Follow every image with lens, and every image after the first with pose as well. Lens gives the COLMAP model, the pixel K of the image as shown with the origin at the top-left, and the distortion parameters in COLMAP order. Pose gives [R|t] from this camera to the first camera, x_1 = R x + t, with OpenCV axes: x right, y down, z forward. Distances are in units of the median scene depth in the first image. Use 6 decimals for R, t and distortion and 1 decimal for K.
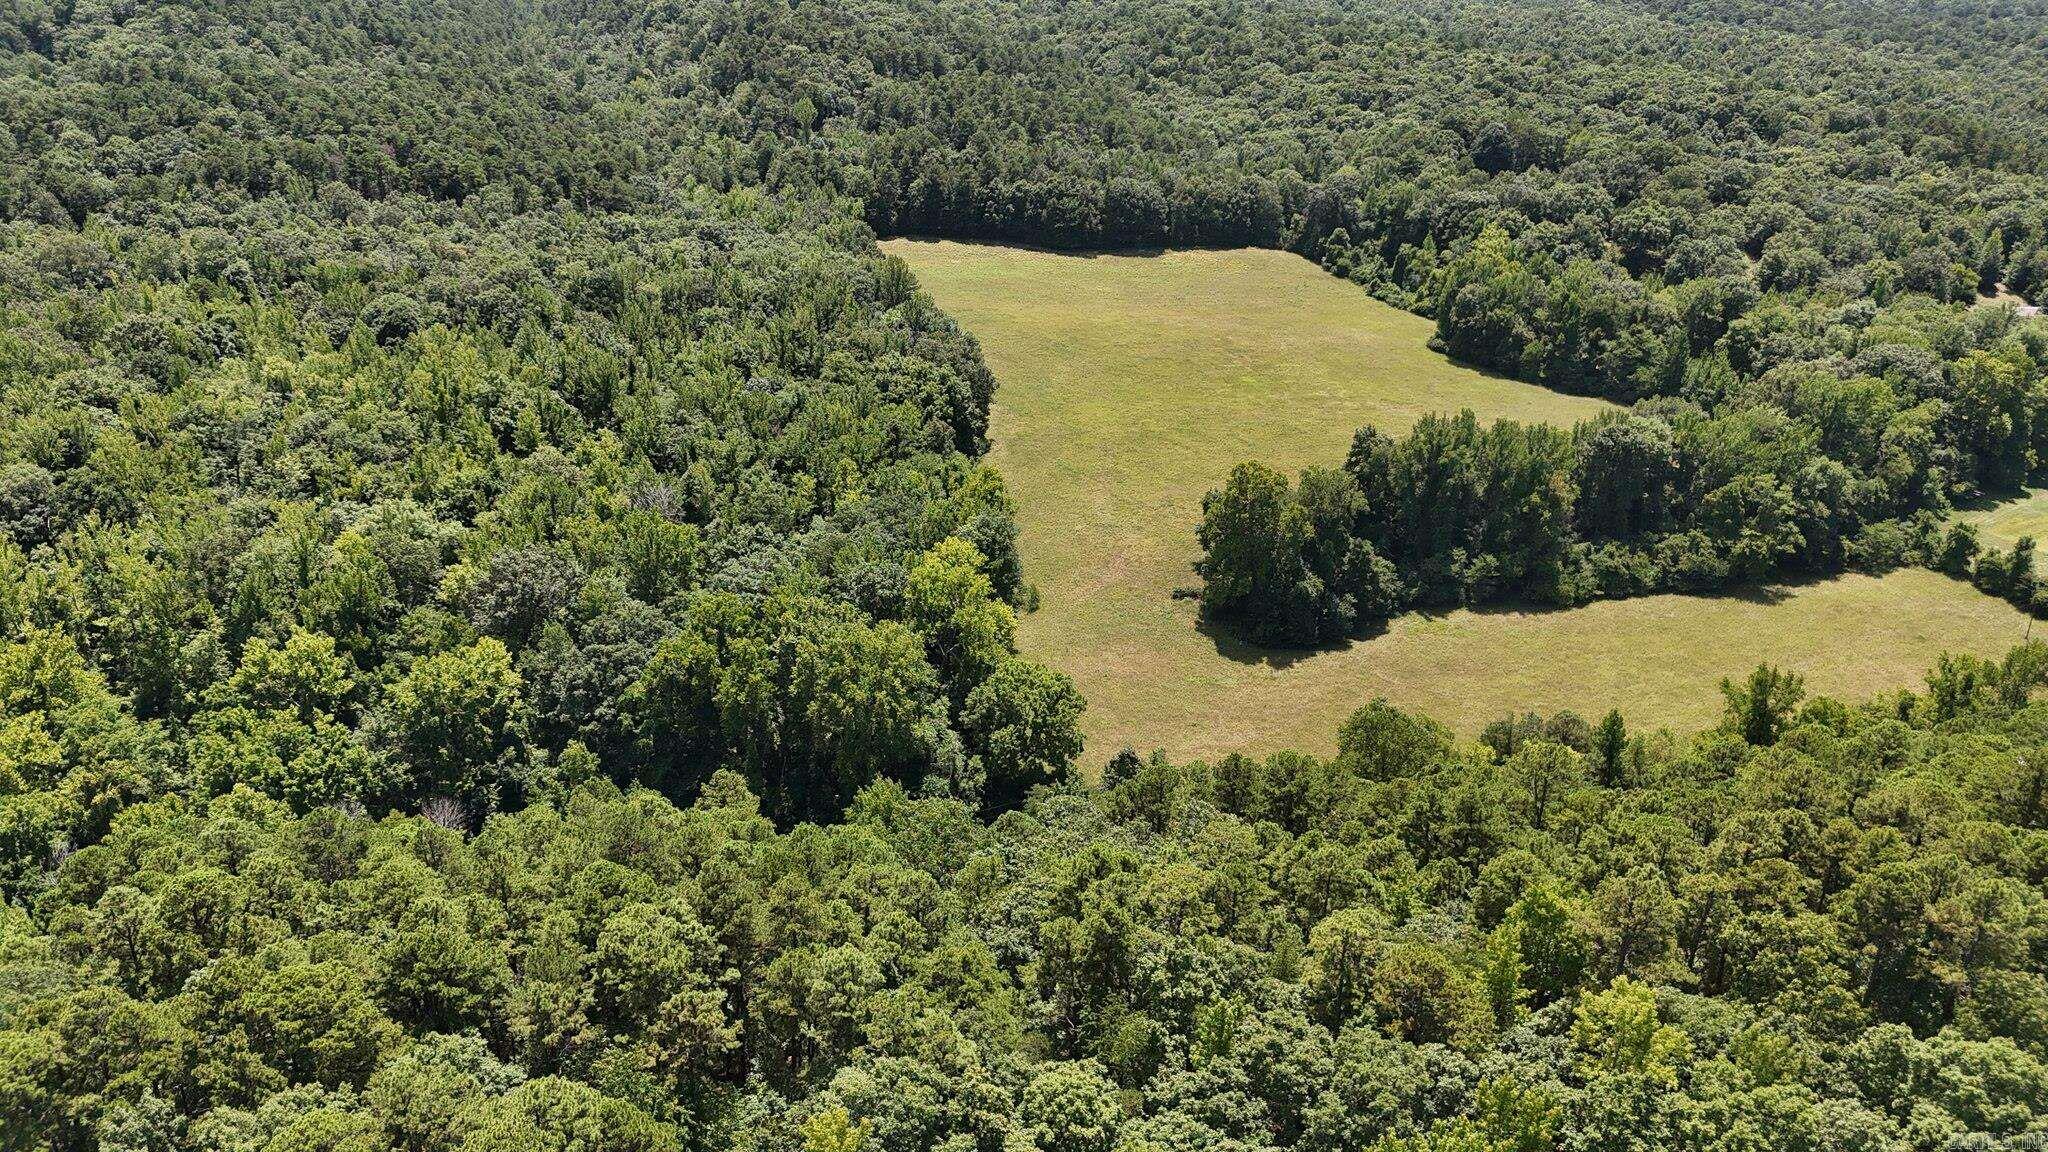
lens RADIAL K [[1493.2, 0, 1014.5], [0, 1493.2, 565.5], [0, 0, 1]] dist [0.067839, -0.077073]
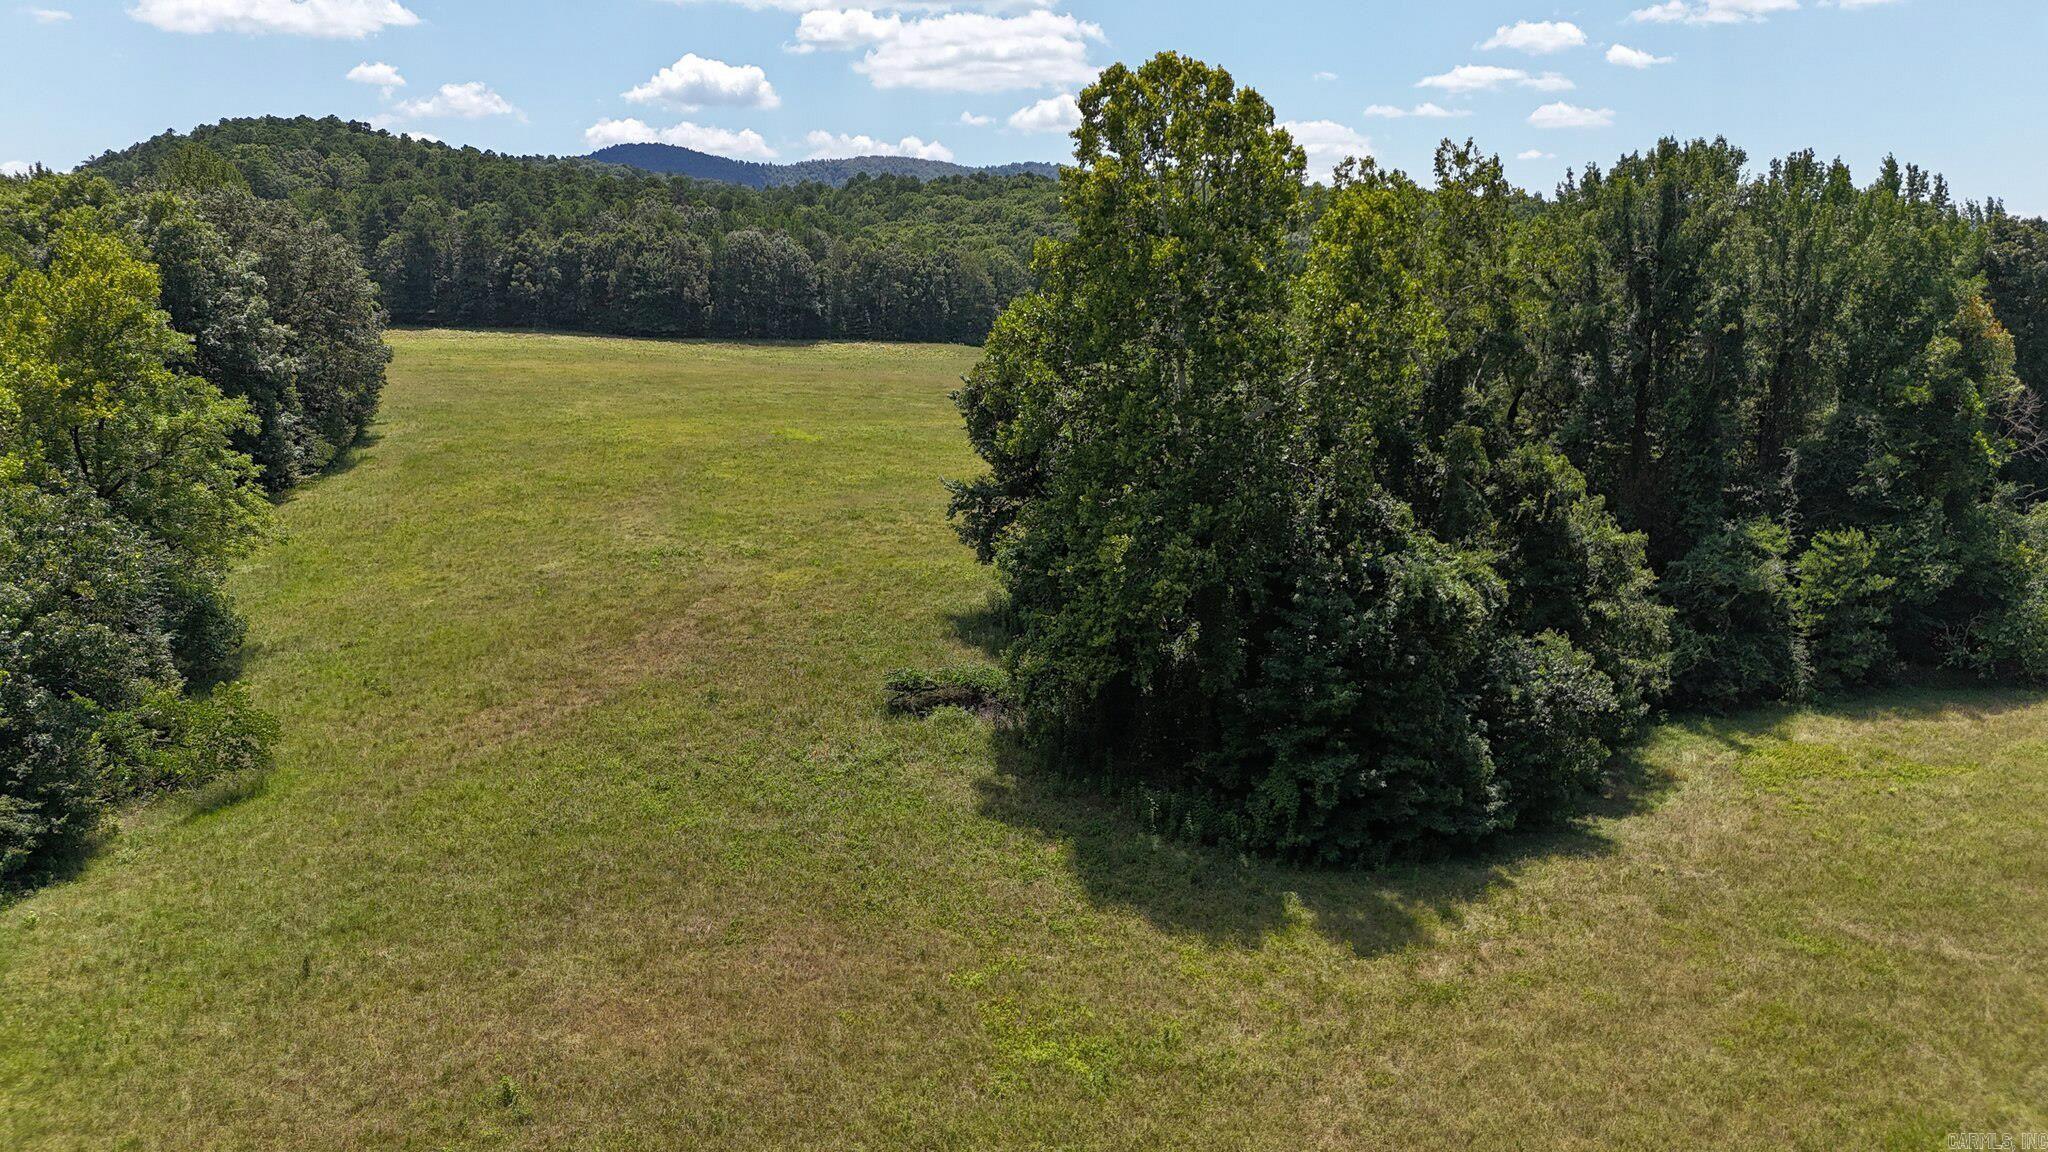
lens RADIAL K [[1493.2, 0, 1038.9], [0, 1493.2, 567.1], [0, 0, 1]] dist [0.067839, -0.077073]
pose [[0.971564, -0.037789, 0.233743, 0.041014], [0.093281, 0.968433, -0.231161, 0.033588], [-0.217629, 0.246392, 0.944420, 0.422653]]
